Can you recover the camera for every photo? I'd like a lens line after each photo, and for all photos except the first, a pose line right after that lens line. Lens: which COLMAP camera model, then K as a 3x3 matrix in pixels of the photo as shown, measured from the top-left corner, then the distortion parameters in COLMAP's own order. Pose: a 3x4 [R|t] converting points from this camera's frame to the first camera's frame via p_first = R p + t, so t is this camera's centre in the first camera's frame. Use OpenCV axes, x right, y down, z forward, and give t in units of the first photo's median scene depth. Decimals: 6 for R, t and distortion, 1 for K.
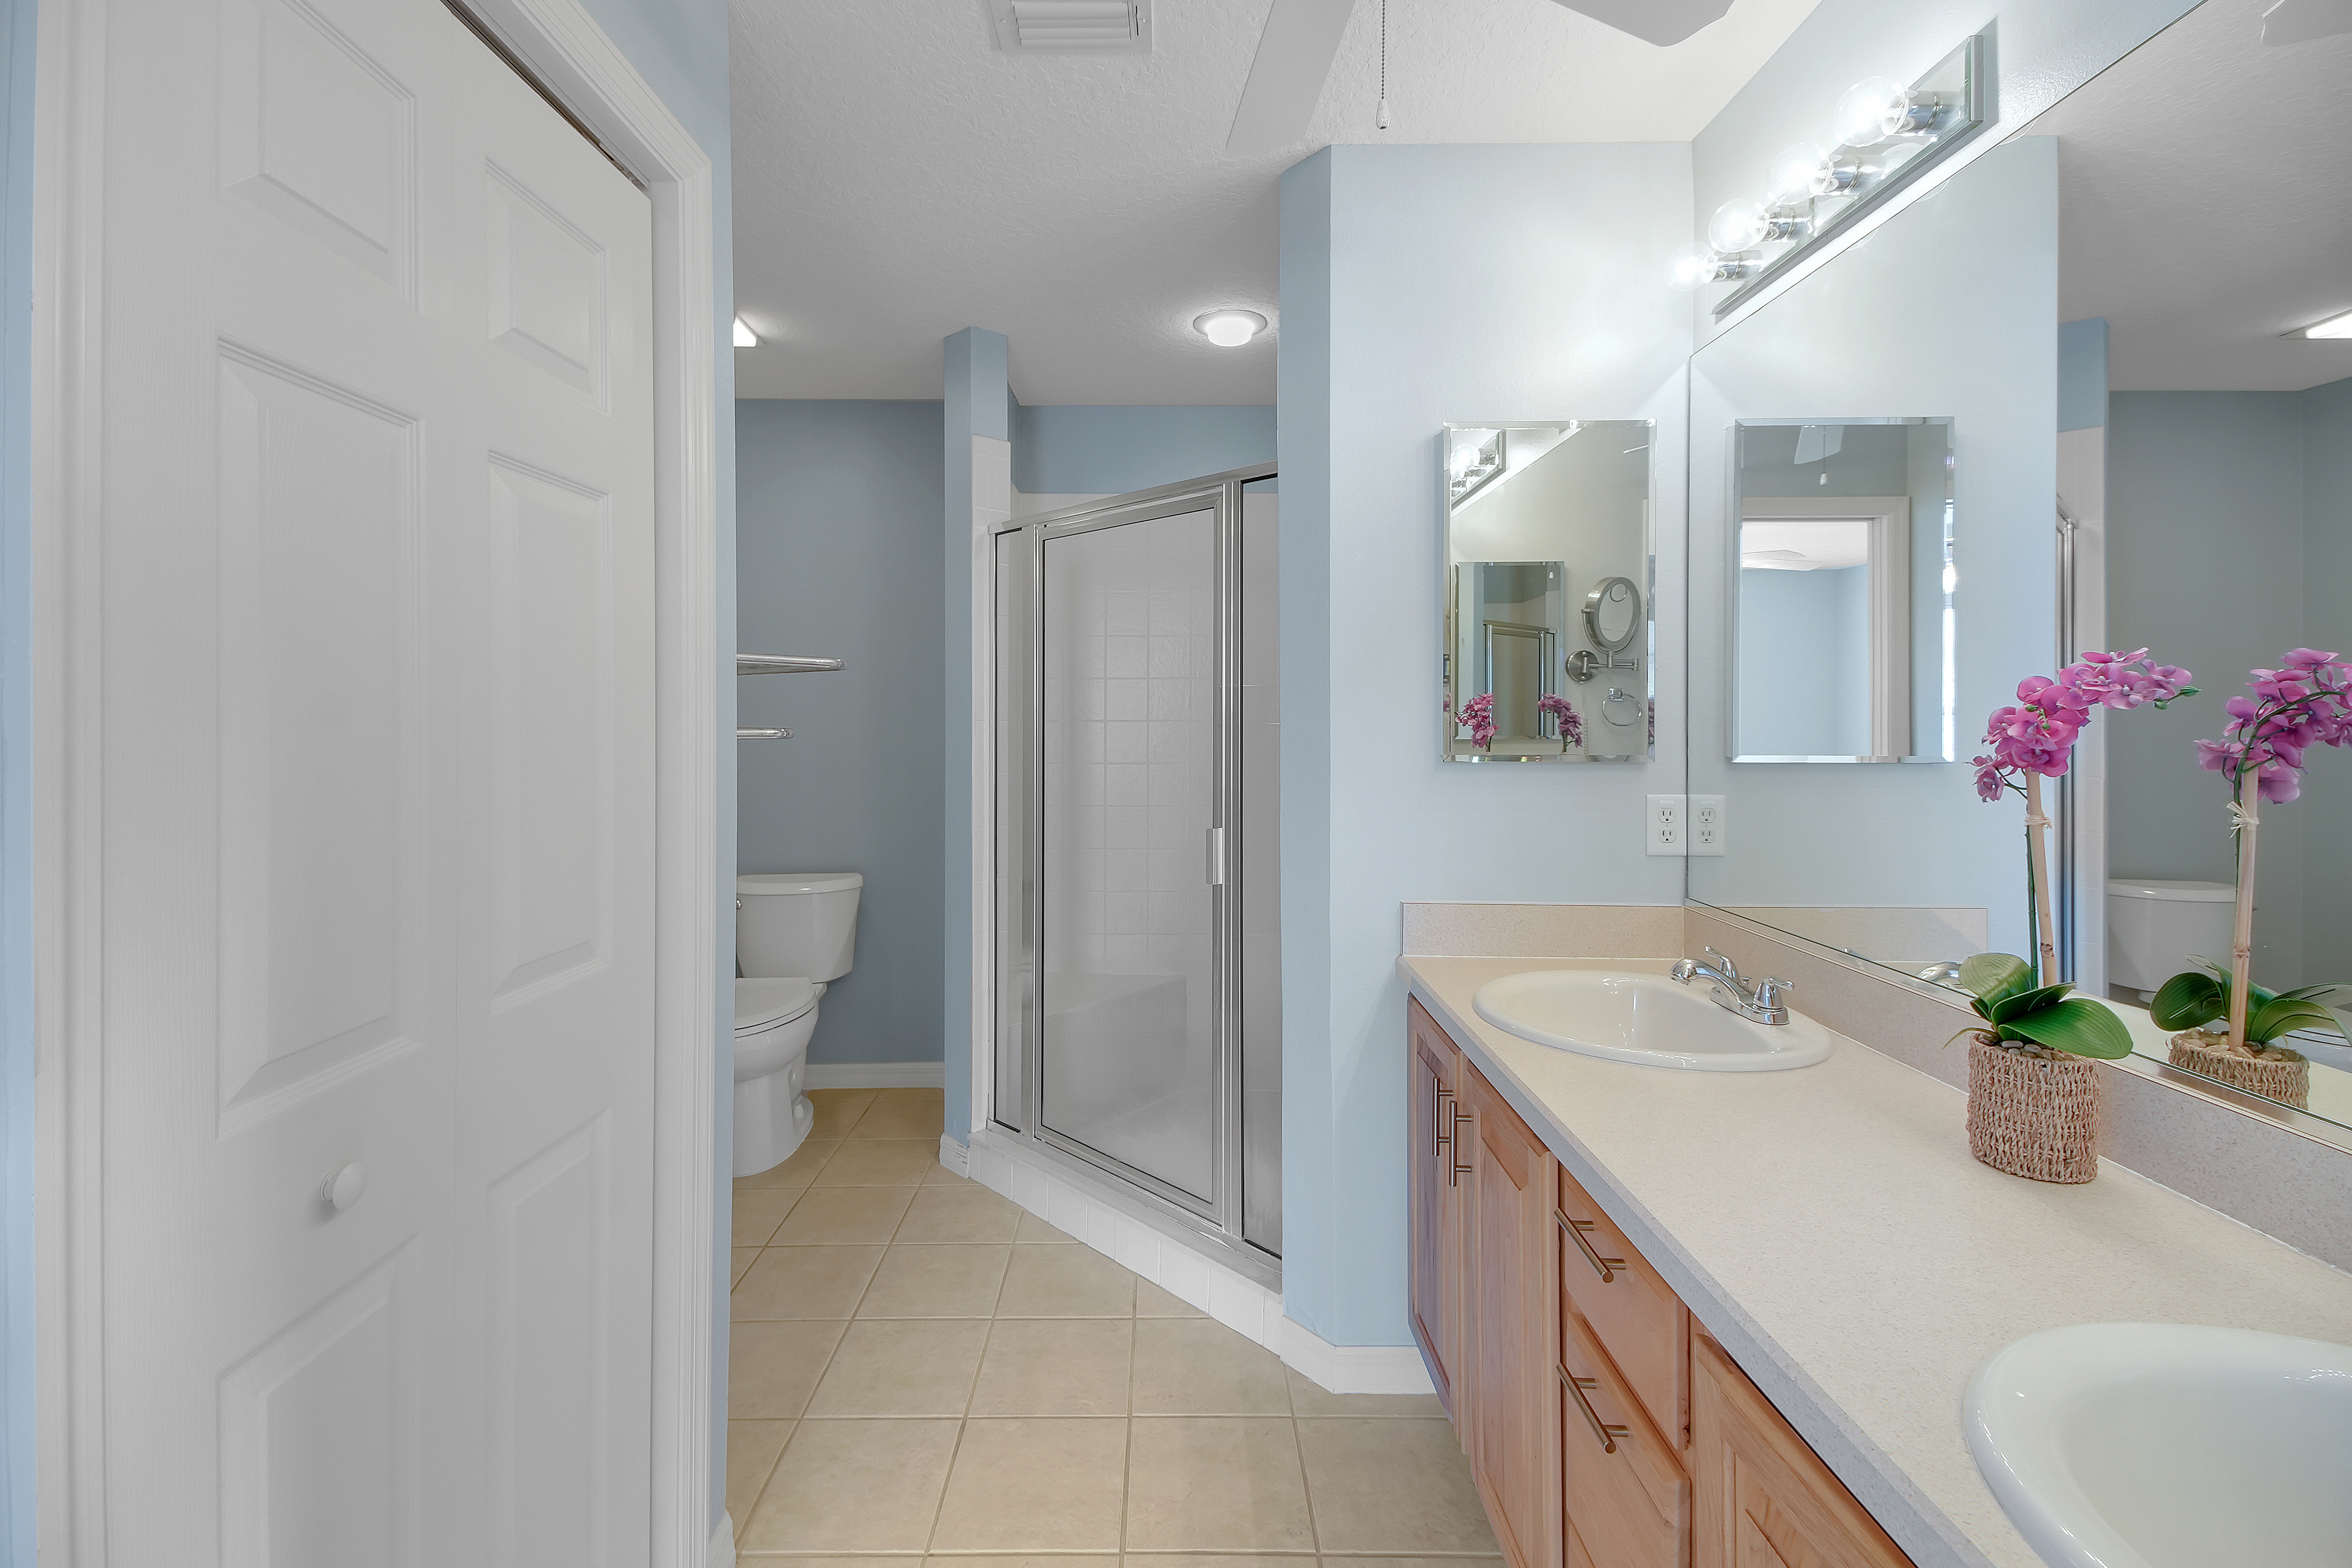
lens RADIAL K [[1008.7, 0, 1166.0], [0, 1008.7, 732.5], [0, 0, 1]] dist [0.048589, -0.021048]
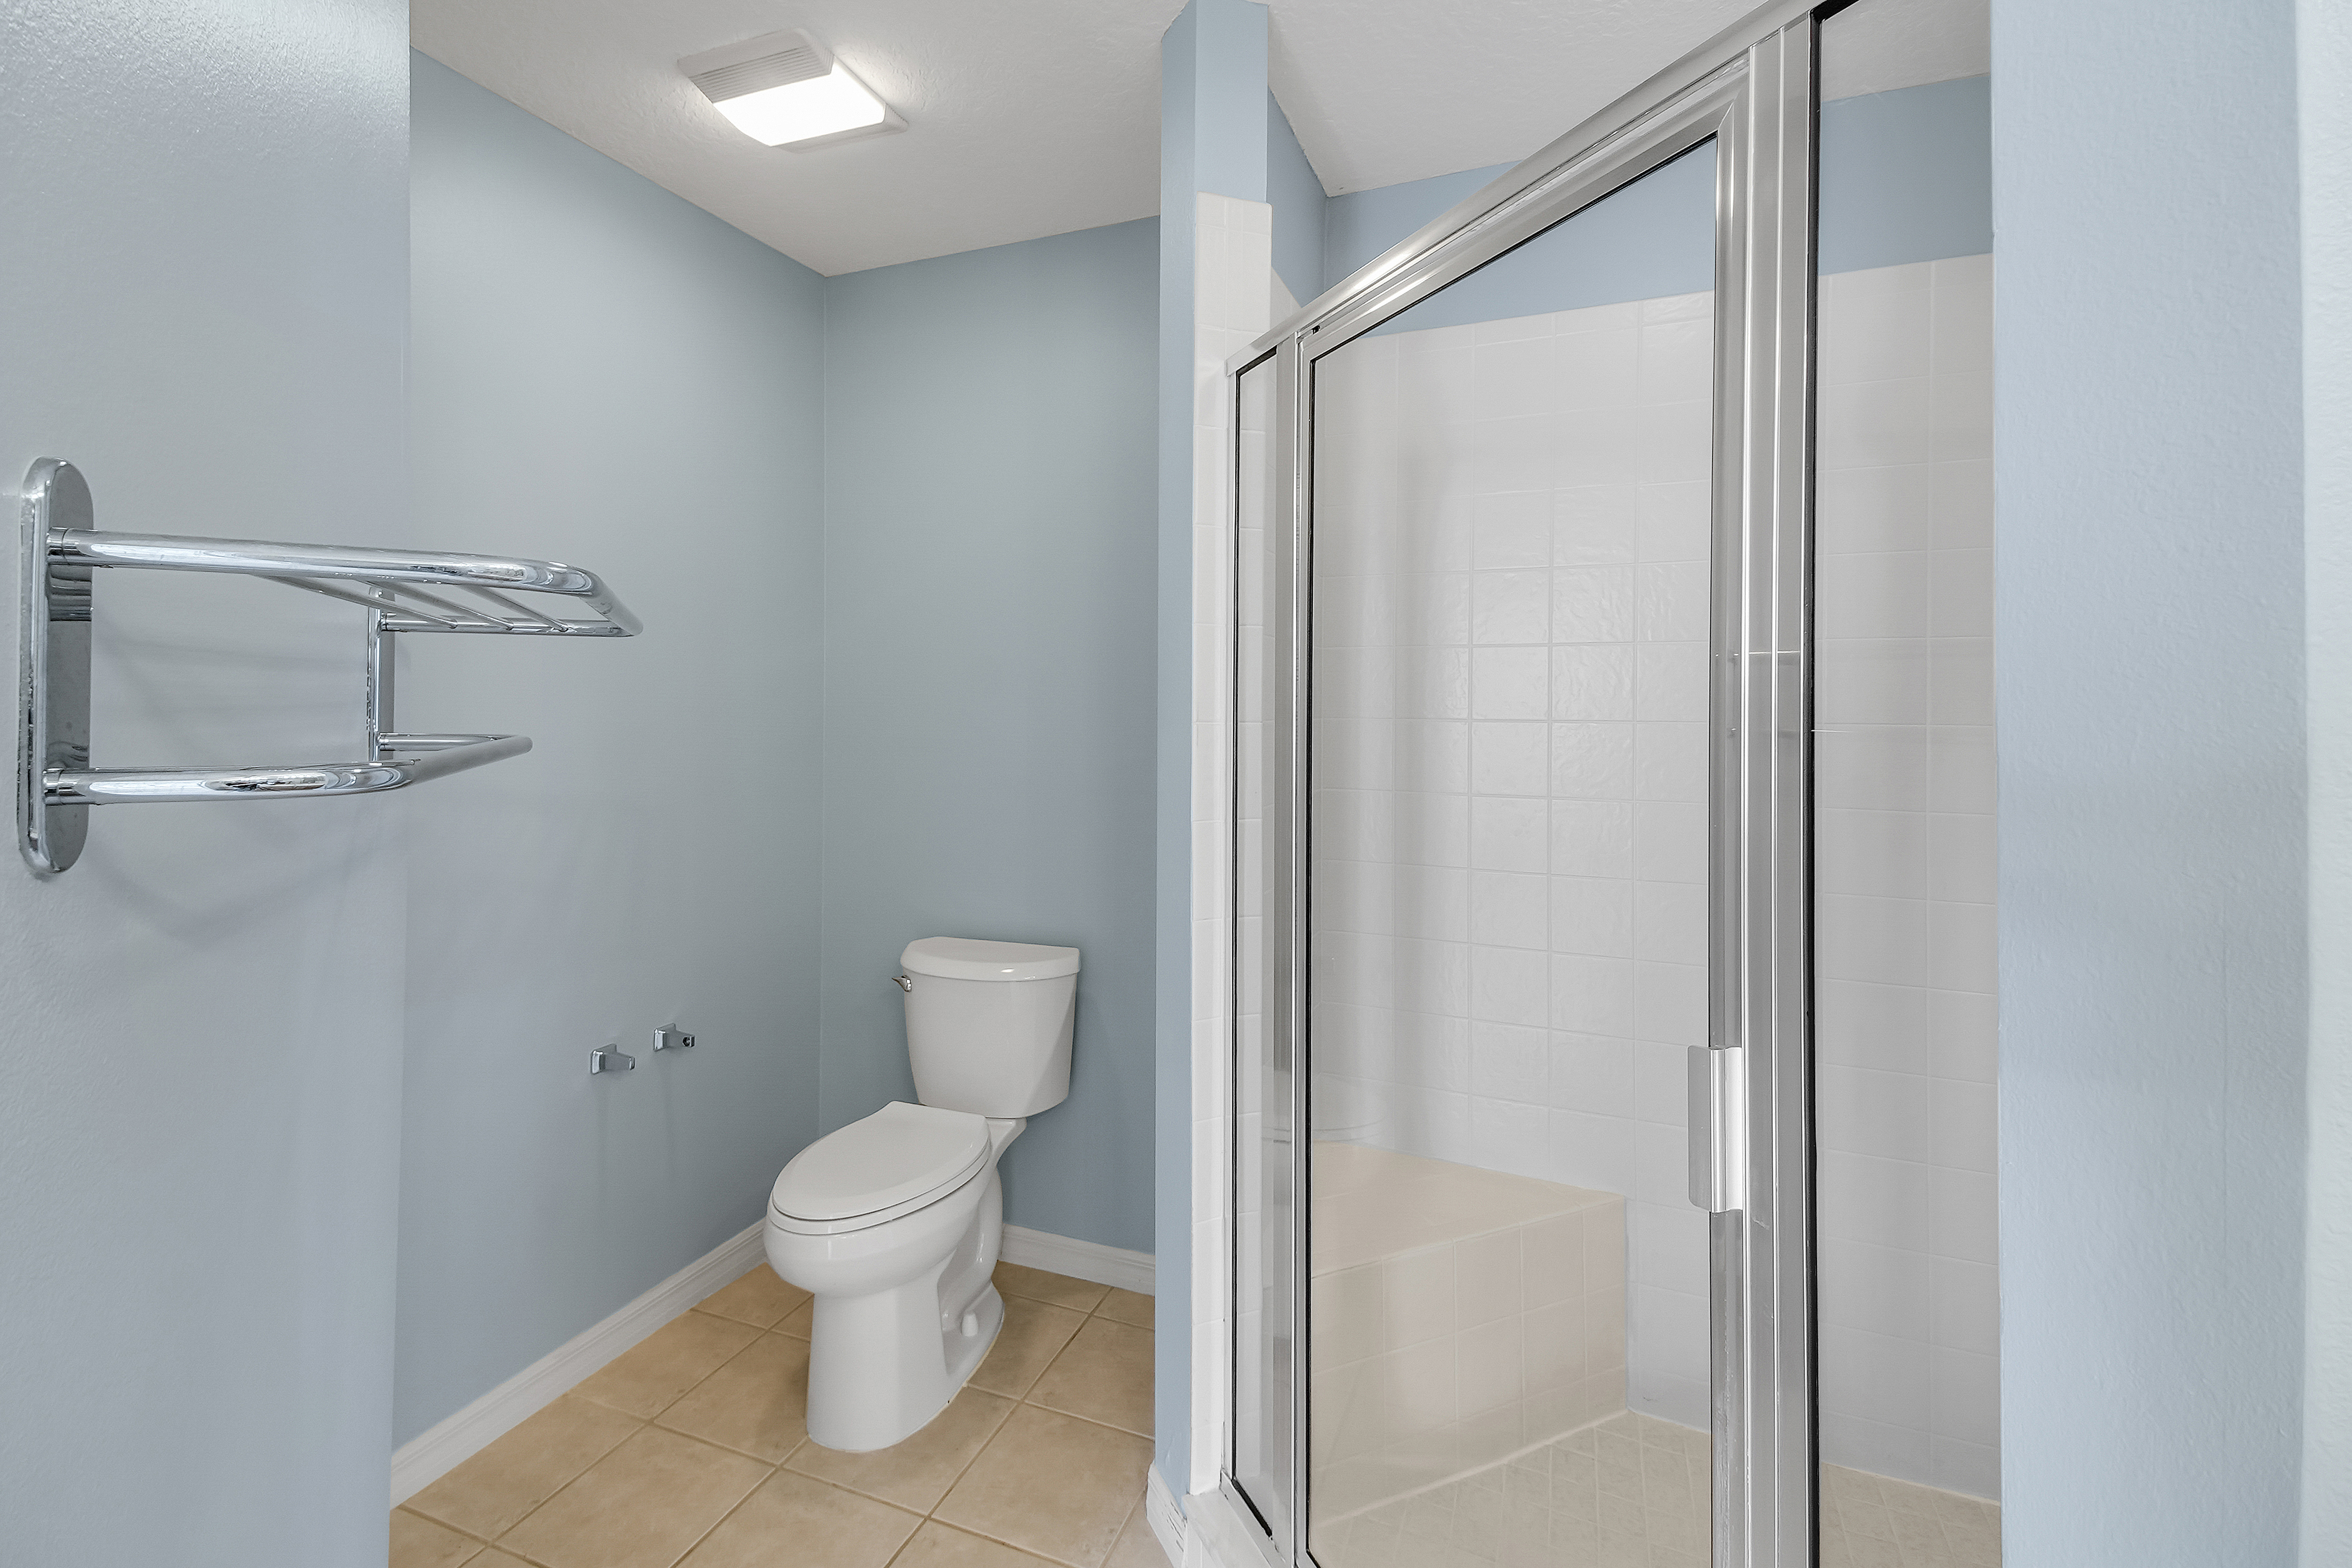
lens RADIAL K [[1046.1, 0, 1165.6], [0, 1046.1, 703.6], [0, 0, 1]] dist [0.071691, -0.023893]
pose [[0.923103, 0.002199, -0.384546, 0.012505], [-0.011863, 0.999671, -0.022760, -0.006224], [0.384369, 0.025572, 0.922825, 0.457573]]
